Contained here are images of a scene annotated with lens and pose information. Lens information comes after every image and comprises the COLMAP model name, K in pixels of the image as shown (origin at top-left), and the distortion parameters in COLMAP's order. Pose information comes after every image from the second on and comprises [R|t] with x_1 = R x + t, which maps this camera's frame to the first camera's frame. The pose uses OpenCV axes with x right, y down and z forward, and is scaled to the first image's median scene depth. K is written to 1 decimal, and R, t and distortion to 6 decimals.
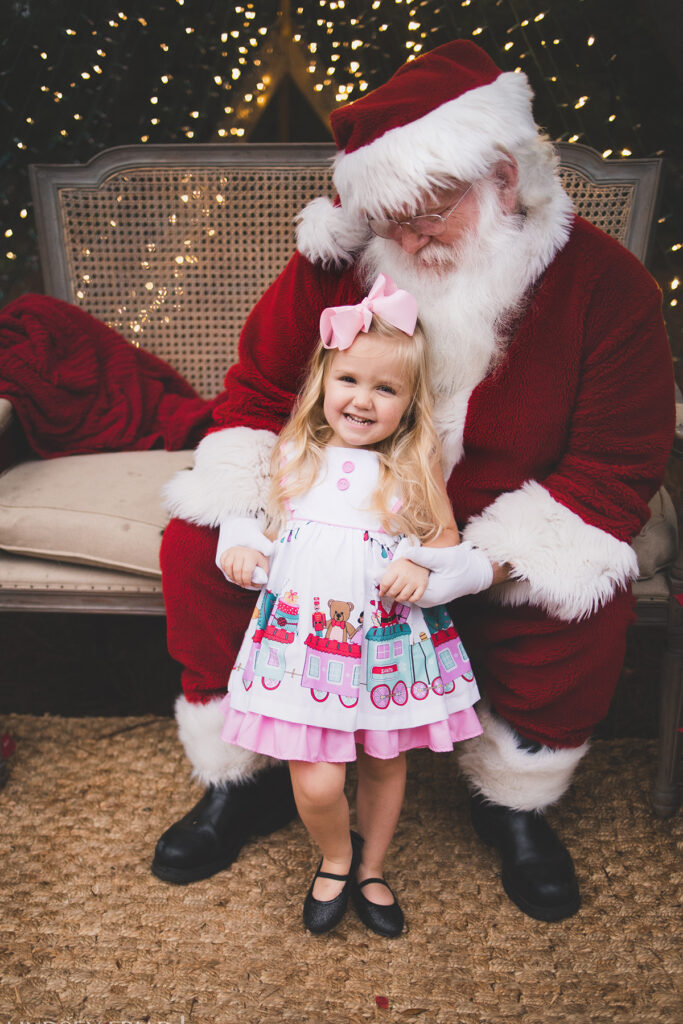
lens RADIAL K [[1252.7, 0, 283.5], [0, 1252.7, 591.5], [0, 0, 1]] dist [-0.070342, 0.000000]
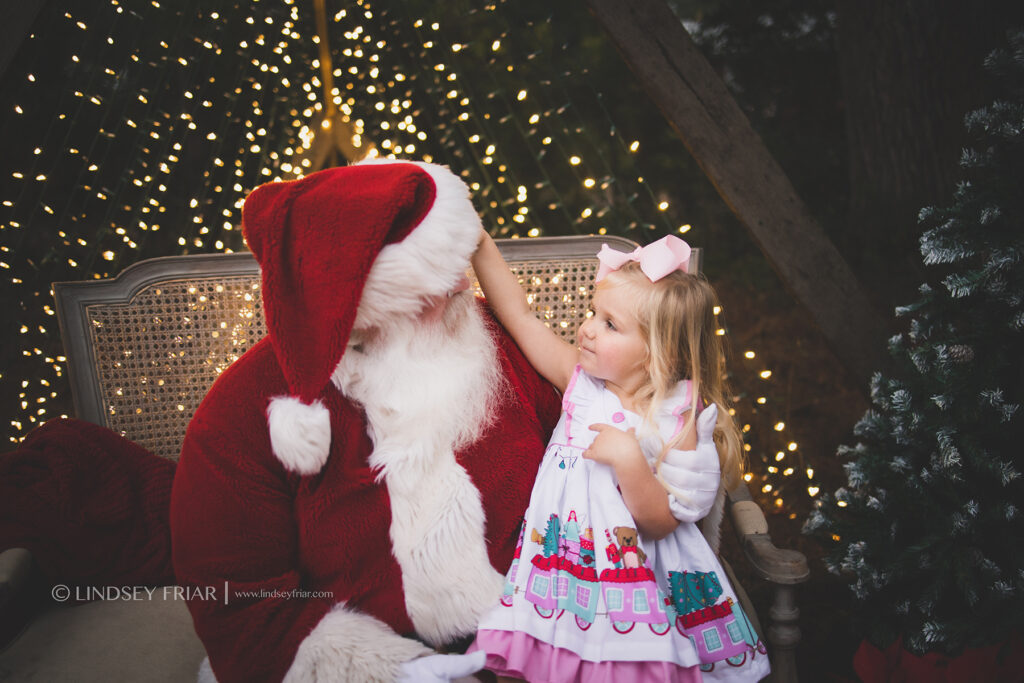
lens RADIAL K [[1042.1, 0, 508.6], [0, 1042.1, 334.2], [0, 0, 1]] dist [-0.059814, 0.000000]
pose [[0.987622, -0.059104, 0.145289, 0.023535], [0.085656, 0.979202, -0.183917, -0.133081], [-0.131397, 0.194086, 0.972145, 0.196584]]
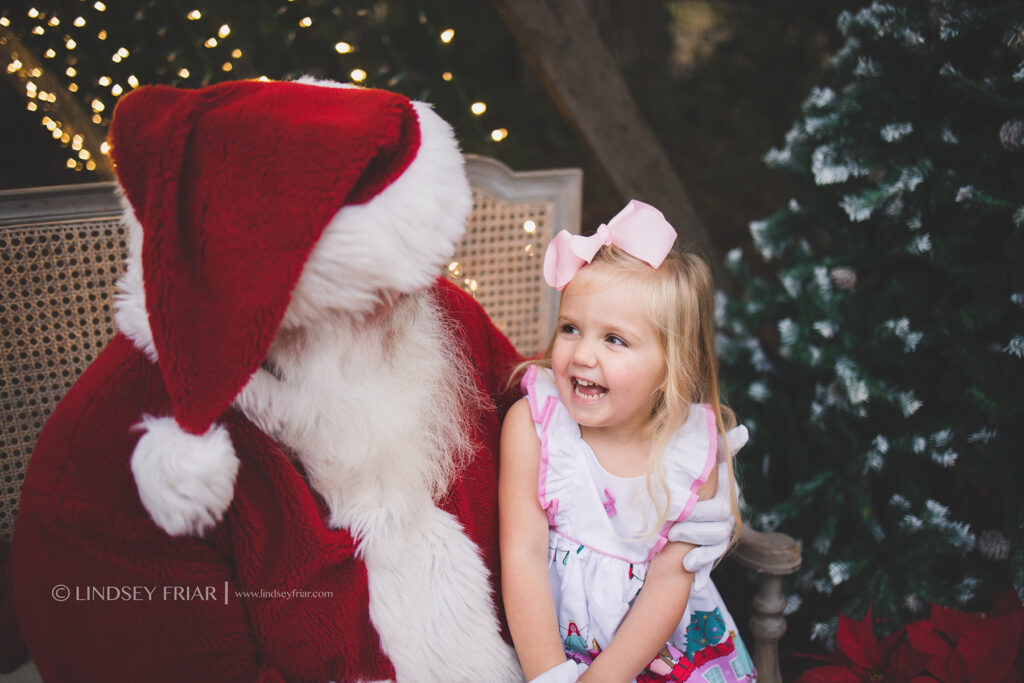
lens RADIAL K [[1042.1, 0, 520.4], [0, 1042.1, 342.6], [0, 0, 1]] dist [-0.059814, 0.000000]
pose [[0.847176, -0.165261, 0.504956, -0.105873], [0.188753, 0.982013, 0.004717, -0.237082], [-0.496653, 0.091315, 0.863132, 0.399566]]
